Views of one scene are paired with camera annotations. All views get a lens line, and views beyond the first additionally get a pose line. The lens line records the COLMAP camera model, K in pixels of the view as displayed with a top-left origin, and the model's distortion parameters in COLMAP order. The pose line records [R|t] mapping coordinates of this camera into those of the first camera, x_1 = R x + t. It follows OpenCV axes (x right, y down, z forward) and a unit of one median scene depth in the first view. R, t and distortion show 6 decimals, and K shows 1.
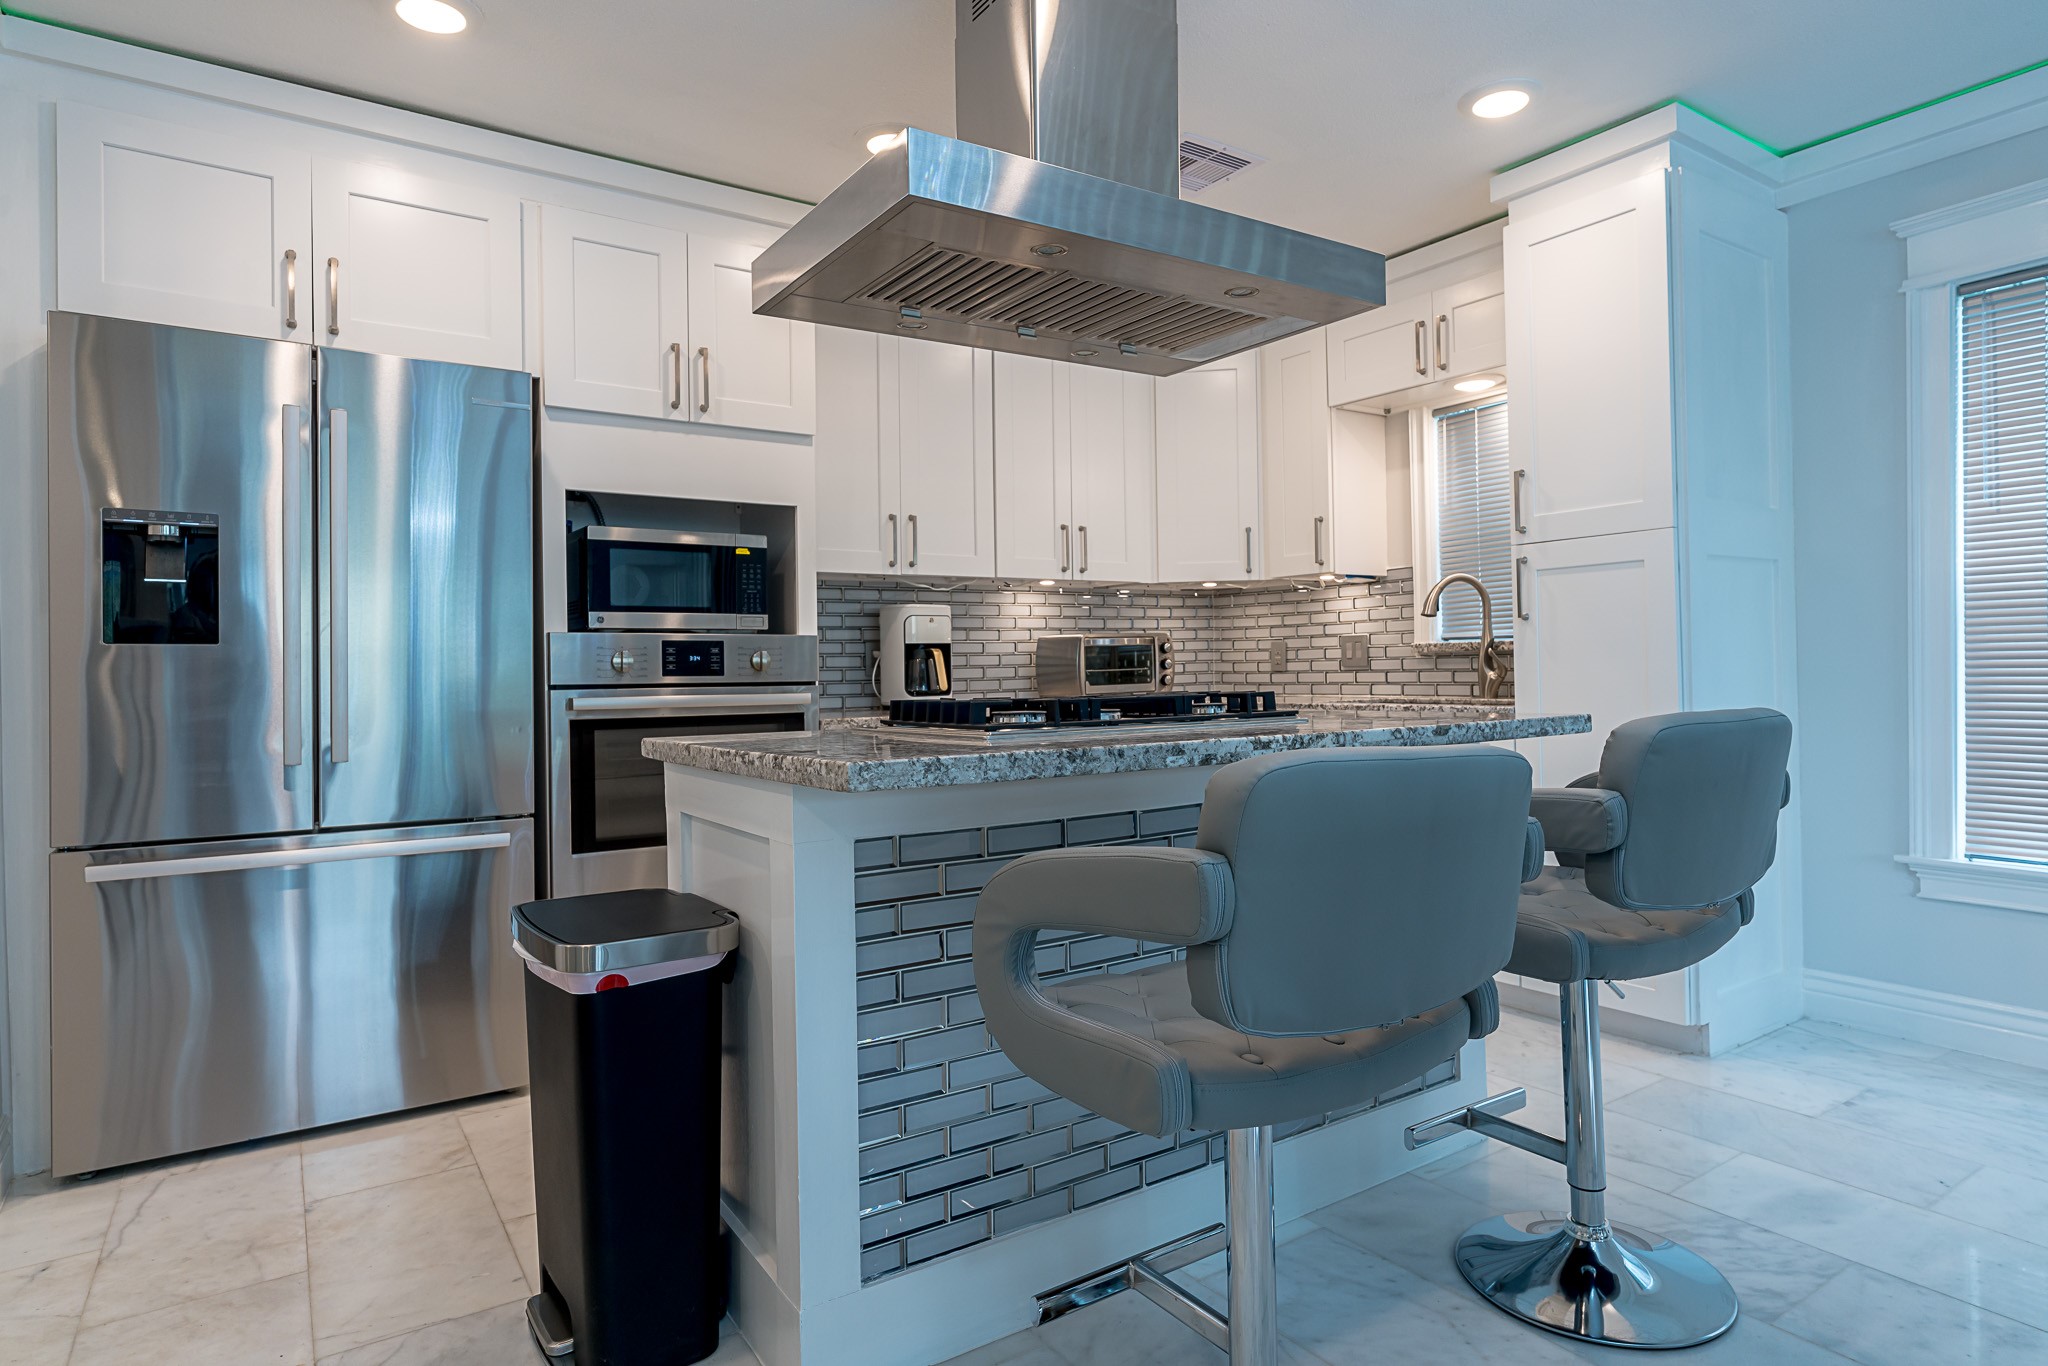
lens RADIAL K [[1102.6, 0, 1051.7], [0, 1102.6, 677.1], [0, 0, 1]] dist [-0.003059, 0.002851]
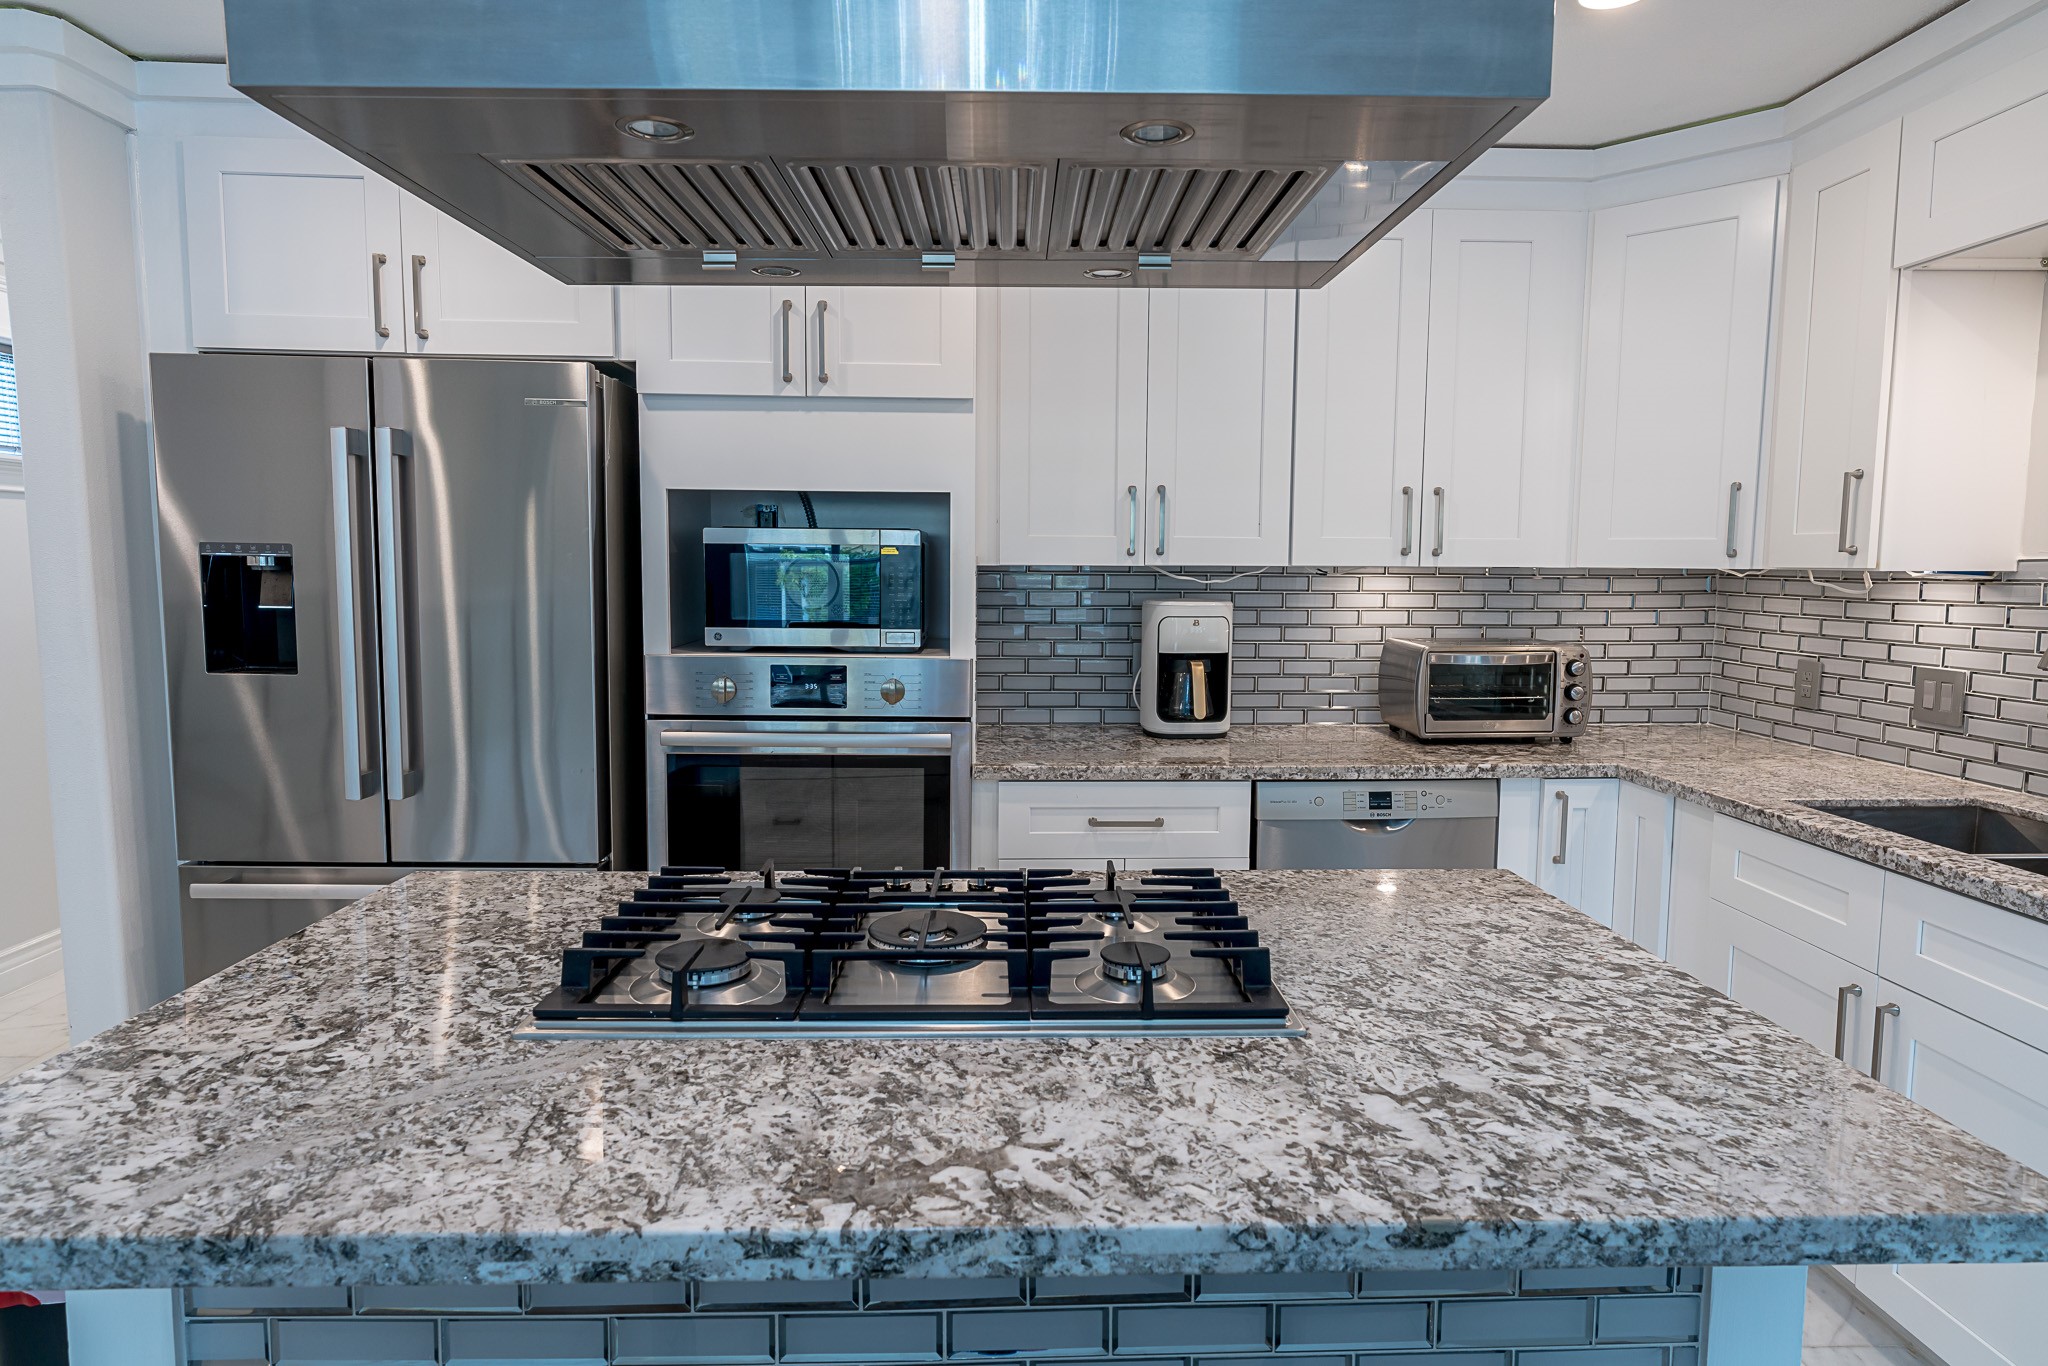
lens RADIAL K [[1115.1, 0, 1044.5], [0, 1115.1, 685.6], [0, 0, 1]] dist [-0.003312, 0.002196]
pose [[0.846715, 0.082588, -0.525597, 0.251632], [-0.029902, 0.993704, 0.107970, -0.106593], [0.531205, -0.075703, 0.843854, 0.358715]]
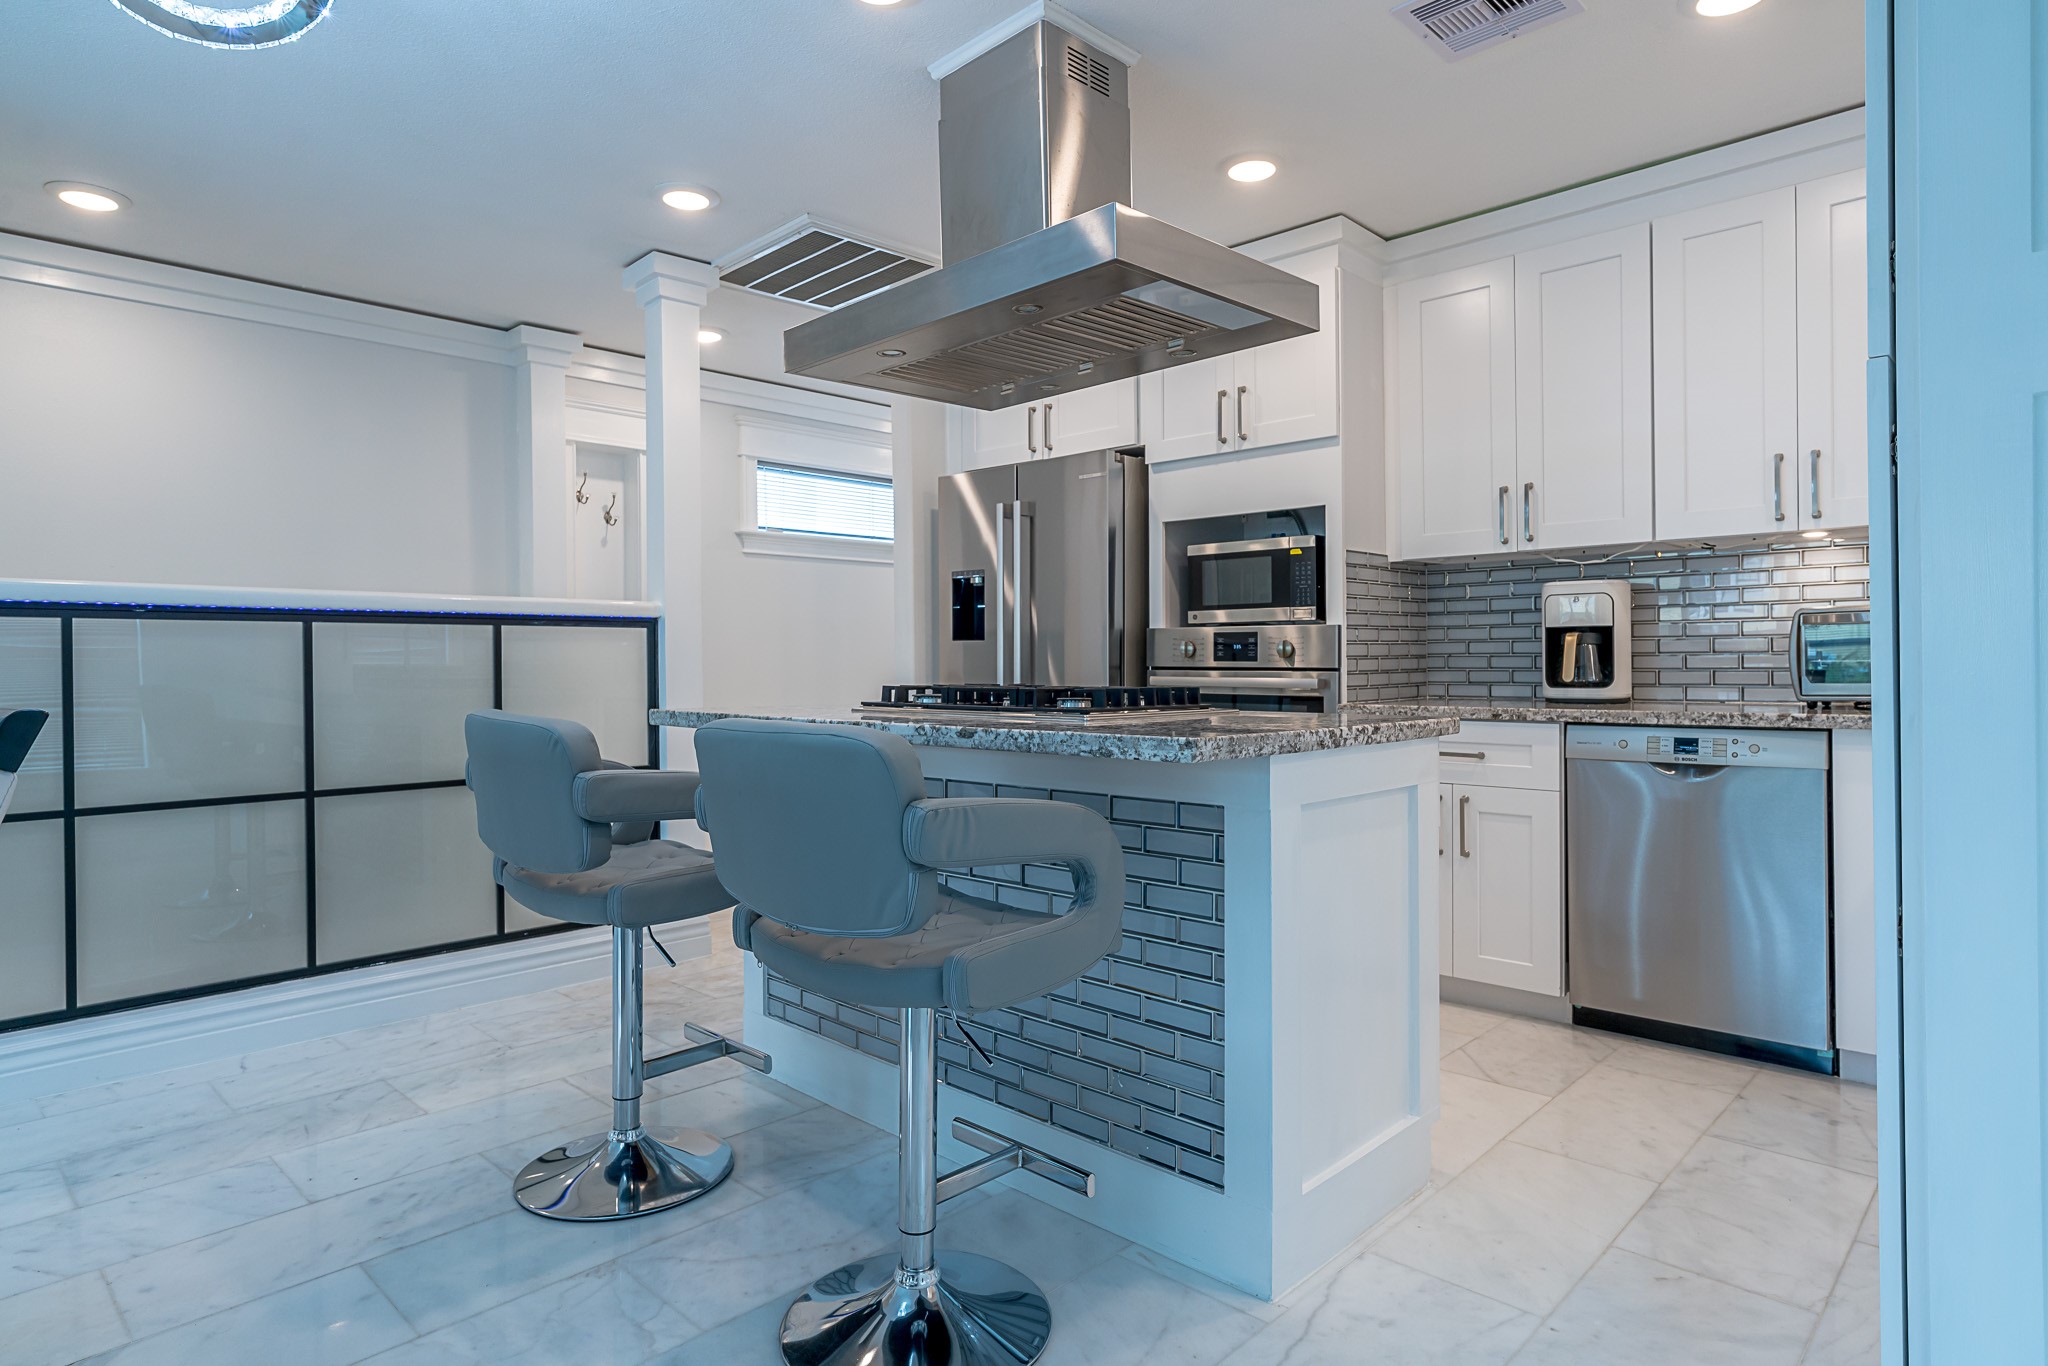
lens RADIAL K [[1136.9, 0, 1081.9], [0, 1136.9, 683.1], [0, 0, 1]] dist [-0.005760, 0.003427]
pose [[0.238137, 0.035038, -0.970599, 0.795660], [-0.005179, 0.999381, 0.034807, -0.018368], [0.971218, -0.003262, 0.238171, 0.503188]]
